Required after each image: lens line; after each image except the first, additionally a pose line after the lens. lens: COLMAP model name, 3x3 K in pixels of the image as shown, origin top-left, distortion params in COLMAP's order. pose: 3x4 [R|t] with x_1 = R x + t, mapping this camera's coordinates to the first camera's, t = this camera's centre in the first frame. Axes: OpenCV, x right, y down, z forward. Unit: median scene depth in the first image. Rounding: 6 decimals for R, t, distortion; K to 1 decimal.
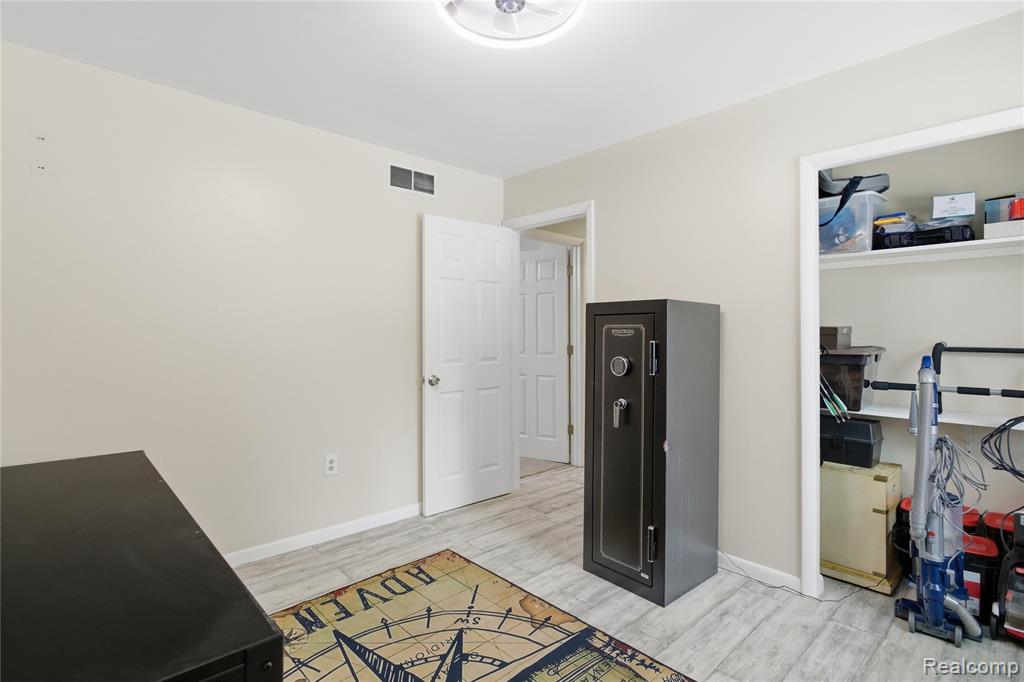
lens RADIAL K [[501.9, 0, 513.4], [0, 501.9, 337.3], [0, 0, 1]] dist [-0.016136, 0.004472]
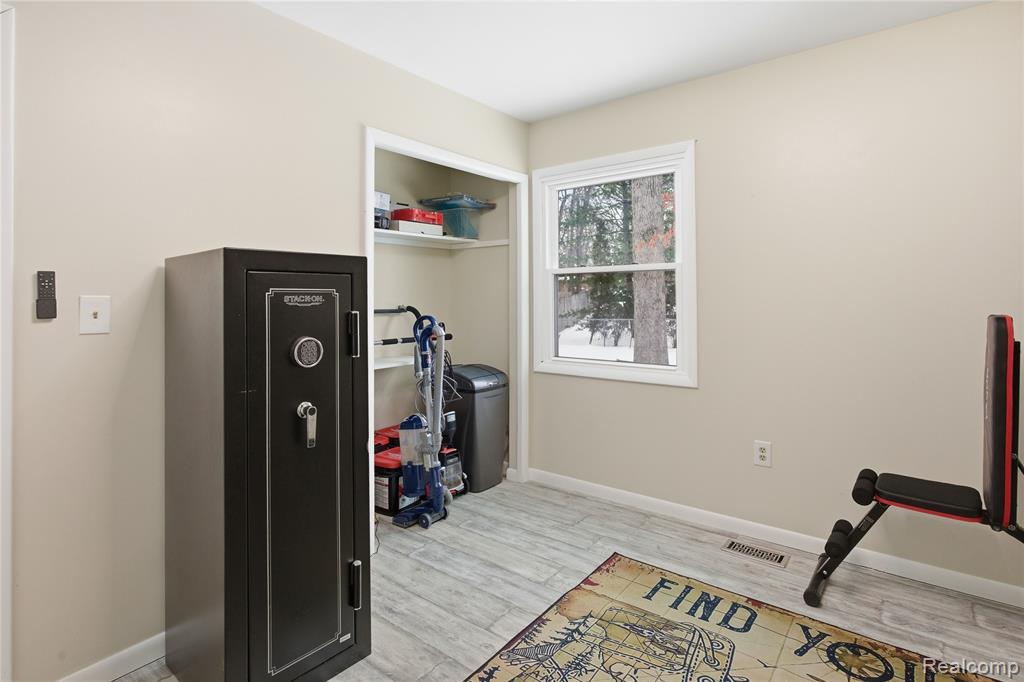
lens RADIAL K [[501.9, 0, 541.6], [0, 501.9, 299.2], [0, 0, 1]] dist [-0.016136, 0.004472]
pose [[-0.175180, -0.004880, 0.984524, -0.501741], [0.012901, 0.999890, 0.007252, -0.012383], [-0.984452, 0.013972, -0.175097, 0.859853]]
